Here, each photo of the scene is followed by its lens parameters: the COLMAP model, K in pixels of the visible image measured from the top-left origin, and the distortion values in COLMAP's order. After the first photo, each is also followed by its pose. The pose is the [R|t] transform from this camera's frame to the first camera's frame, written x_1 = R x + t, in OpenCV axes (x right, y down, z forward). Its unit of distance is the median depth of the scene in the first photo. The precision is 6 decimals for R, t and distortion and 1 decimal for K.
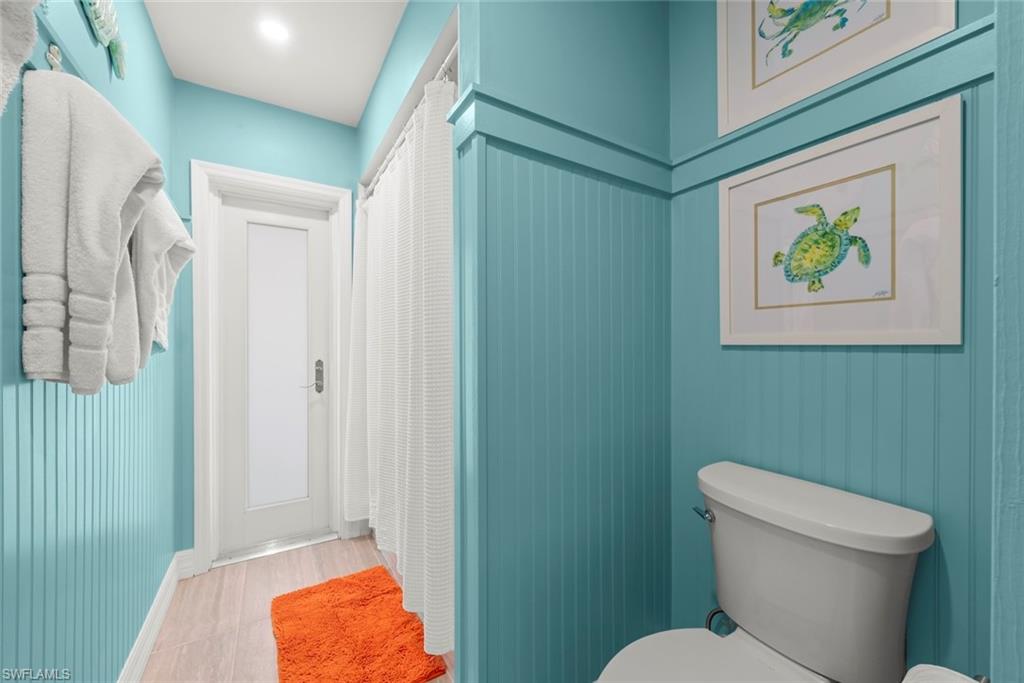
lens RADIAL K [[394.6, 0, 509.8], [0, 394.6, 338.4], [0, 0, 1]] dist [-0.001824, -0.000079]
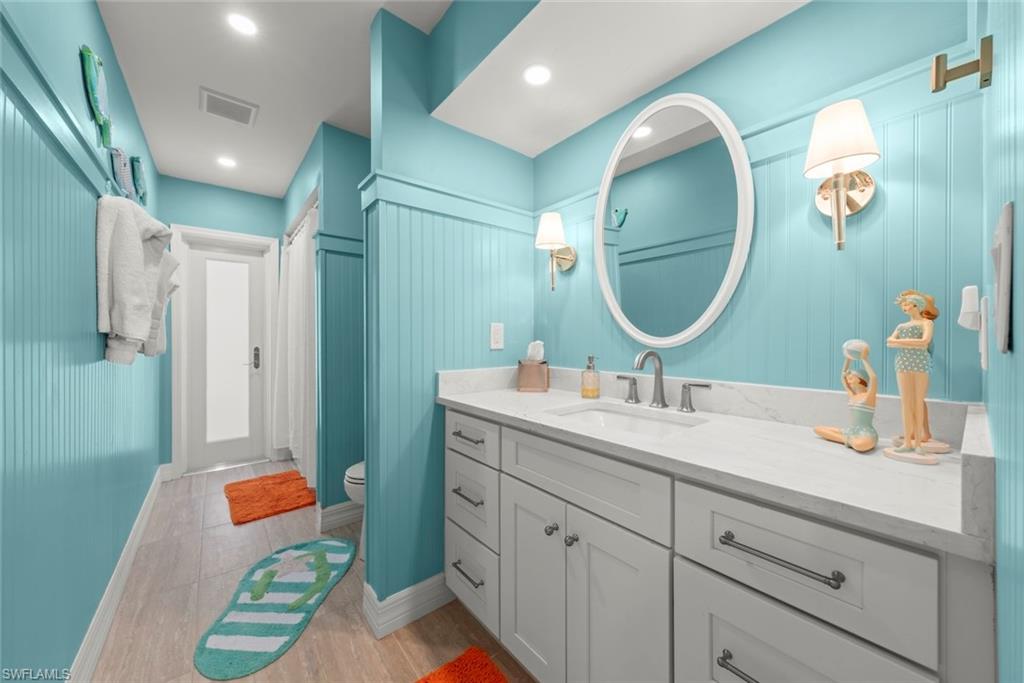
lens RADIAL K [[381.5, 0, 516.5], [0, 381.5, 337.7], [0, 0, 1]] dist [-0.000714, -0.000343]
pose [[0.992344, 0.007150, 0.123294, 0.385135], [-0.008726, 0.999887, 0.012246, -0.011841], [-0.123192, -0.013228, 0.992295, -0.683949]]
